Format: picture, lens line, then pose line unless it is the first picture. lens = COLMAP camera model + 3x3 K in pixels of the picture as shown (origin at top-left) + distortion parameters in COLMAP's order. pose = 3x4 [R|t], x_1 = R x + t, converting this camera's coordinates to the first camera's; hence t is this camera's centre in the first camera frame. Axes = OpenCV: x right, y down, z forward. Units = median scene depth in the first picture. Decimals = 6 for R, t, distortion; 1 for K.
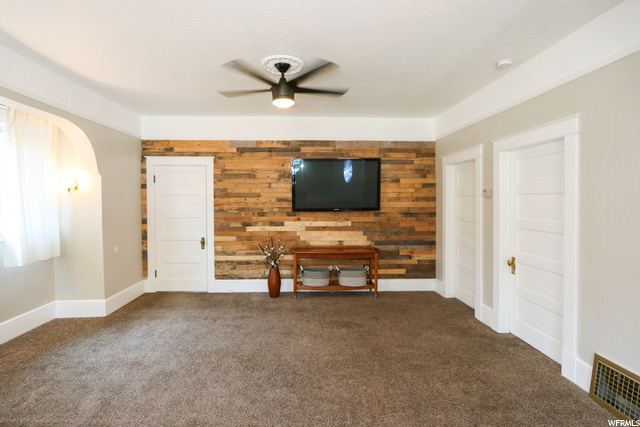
lens RADIAL K [[307.3, 0, 312.1], [0, 307.3, 202.5], [0, 0, 1]] dist [-0.018434, 0.003844]
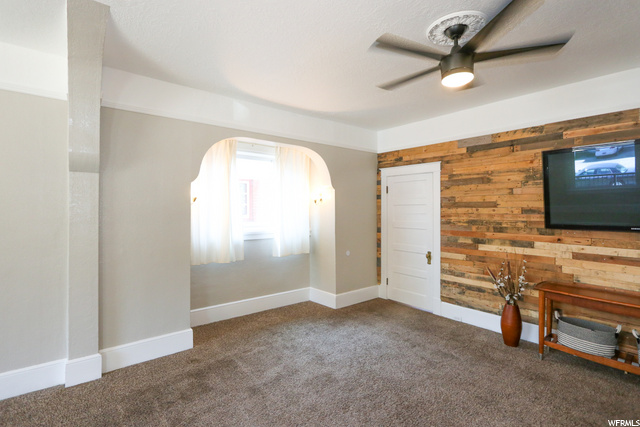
lens RADIAL K [[307.3, 0, 302.4], [0, 307.3, 205.2], [0, 0, 1]] dist [-0.018434, 0.003844]
pose [[0.579881, -0.005803, -0.814680, 0.180160], [-0.012584, 0.999792, -0.016079, -0.004212], [0.814604, 0.019576, 0.579687, 0.176611]]
